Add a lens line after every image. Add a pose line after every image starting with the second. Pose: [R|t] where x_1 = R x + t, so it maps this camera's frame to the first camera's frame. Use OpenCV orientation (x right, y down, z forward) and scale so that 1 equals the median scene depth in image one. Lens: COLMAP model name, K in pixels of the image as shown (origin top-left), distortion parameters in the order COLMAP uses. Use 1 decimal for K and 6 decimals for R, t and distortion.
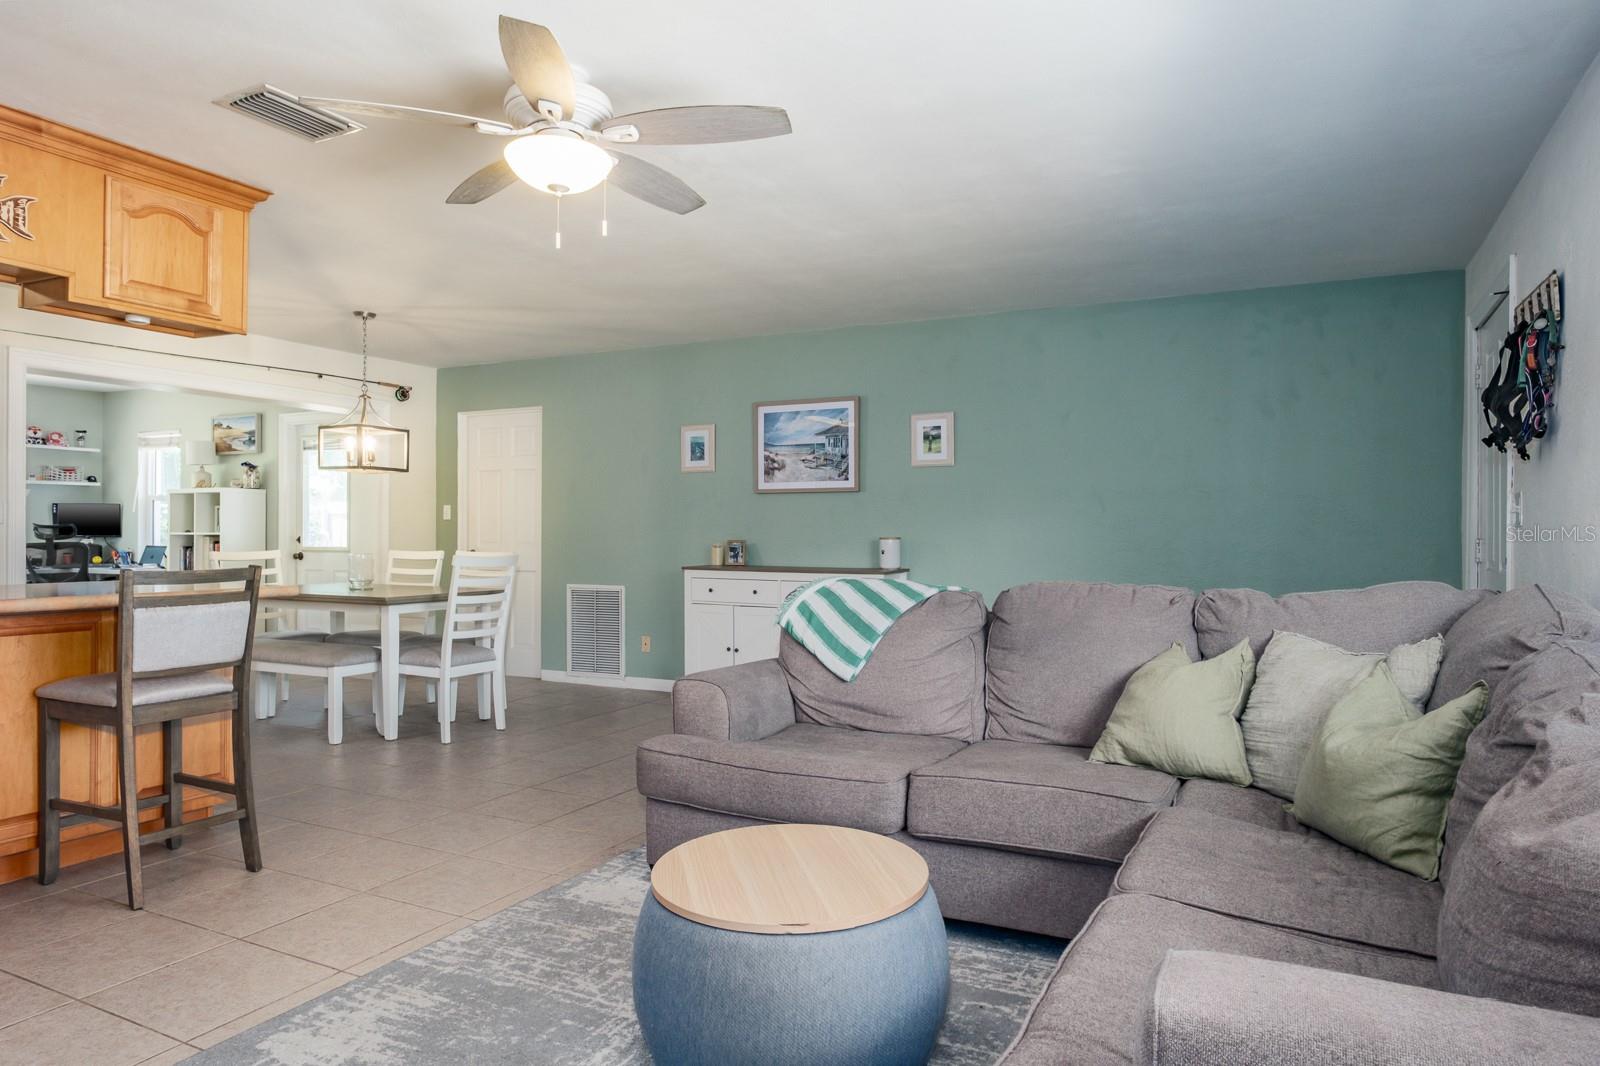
lens RADIAL K [[1010.2, 0, 757.7], [0, 1010.2, 539.7], [0, 0, 1]] dist [-0.004876, 0.001362]
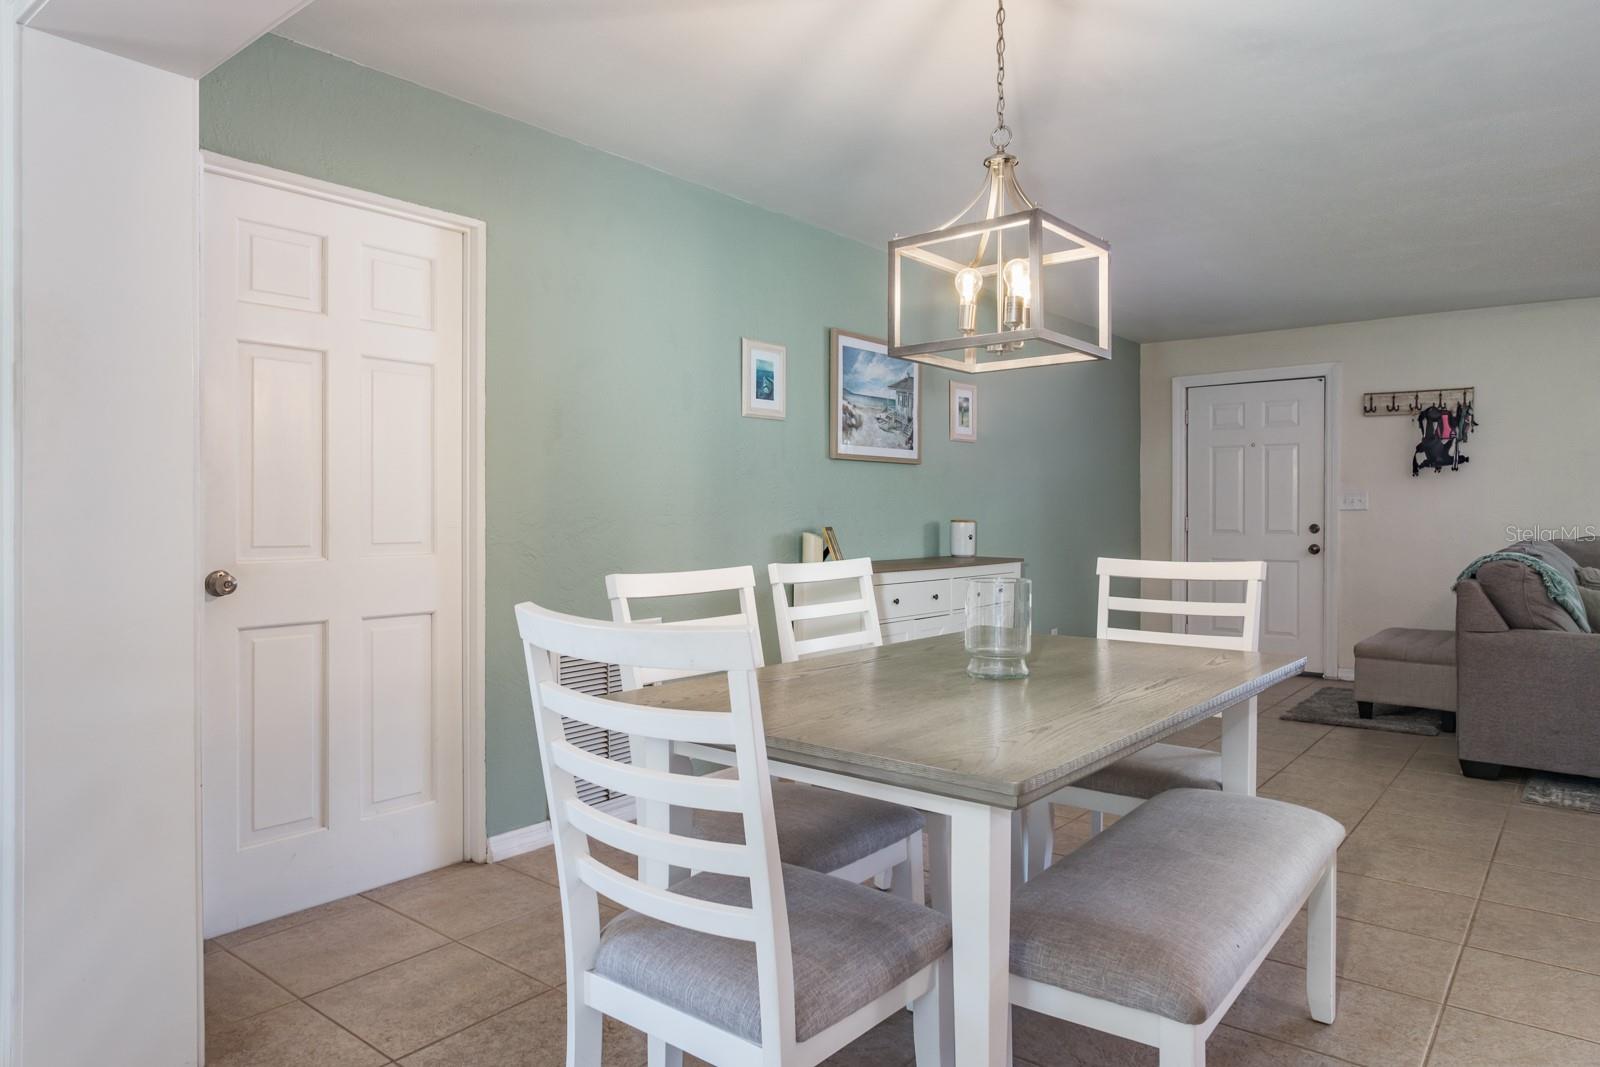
lens RADIAL K [[1014.2, 0, 678.4], [0, 1014.2, 529.4], [0, 0, 1]] dist [-0.001791, -0.001227]
pose [[0.257771, -0.015293, 0.966085, -0.744456], [0.007809, 0.999875, 0.013744, -0.007695], [-0.966174, 0.004002, 0.257858, 0.973080]]
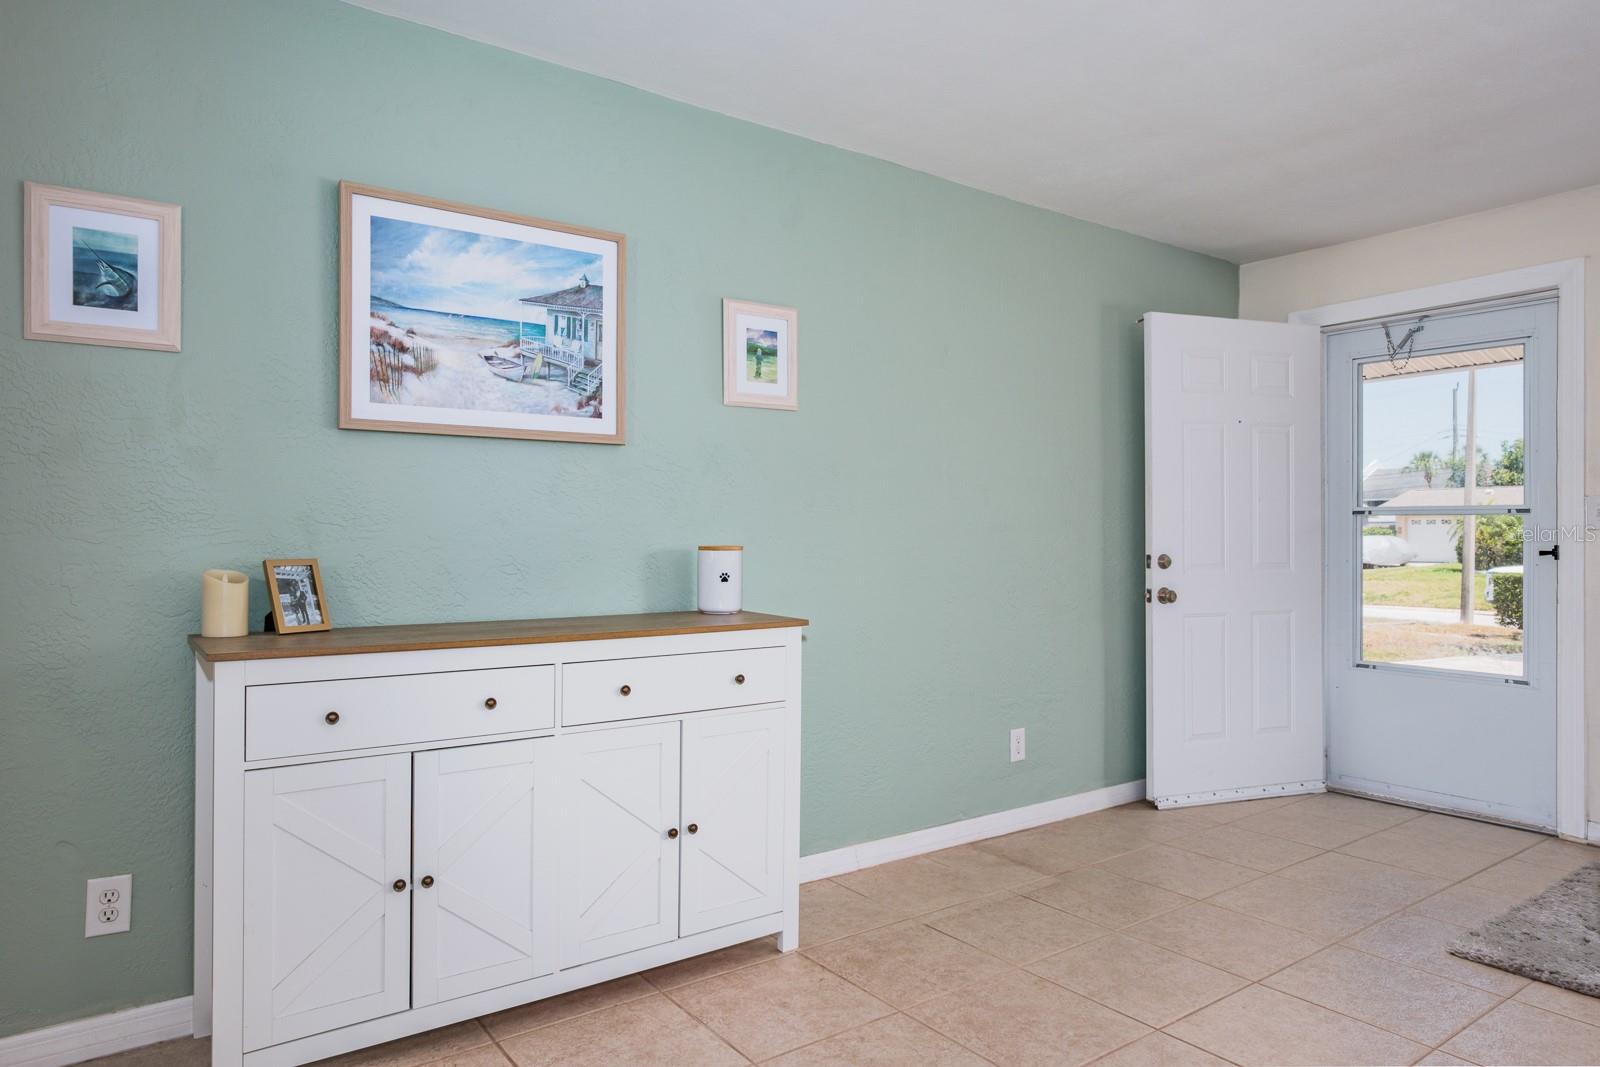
lens RADIAL K [[1002.0, 0, 791.5], [0, 1002.0, 536.7], [0, 0, 1]] dist [-0.005642, 0.000546]
pose [[0.437422, -0.001755, 0.899255, -0.269978], [0.006180, 0.999980, -0.001054, -0.005746], [-0.899235, 0.006018, 0.437424, 0.733283]]
